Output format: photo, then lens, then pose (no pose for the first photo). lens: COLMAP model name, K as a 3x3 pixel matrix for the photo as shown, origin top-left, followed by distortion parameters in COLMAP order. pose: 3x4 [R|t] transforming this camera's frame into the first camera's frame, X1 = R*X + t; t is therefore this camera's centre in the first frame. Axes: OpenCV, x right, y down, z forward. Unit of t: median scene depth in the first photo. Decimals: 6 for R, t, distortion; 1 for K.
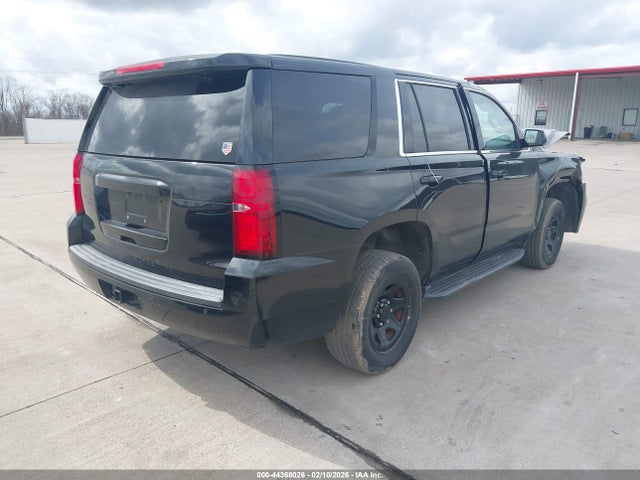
lens RADIAL K [[505.7, 0, 320.0], [0, 505.7, 240.0], [0, 0, 1]] dist [0.066987, -0.101513]
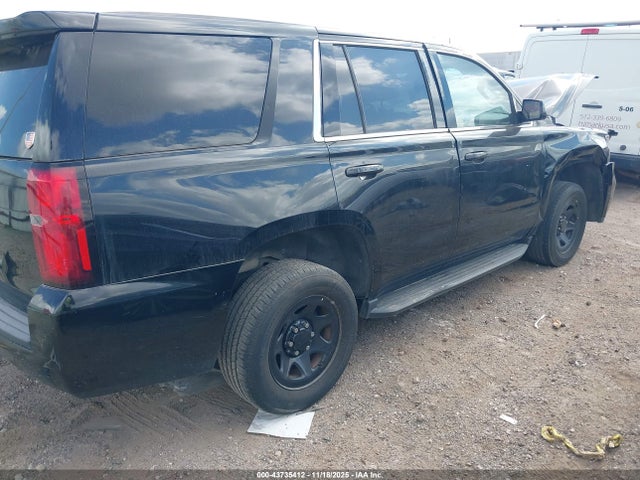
lens RADIAL K [[505.7, 0, 320.0], [0, 505.7, 240.0], [0, 0, 1]] dist [0.066987, -0.101513]
pose [[0.994084, 0.000315, -0.108616, 0.197109], [0.005057, 0.998777, 0.049173, -0.040960], [0.108499, -0.049431, 0.992867, 0.175185]]
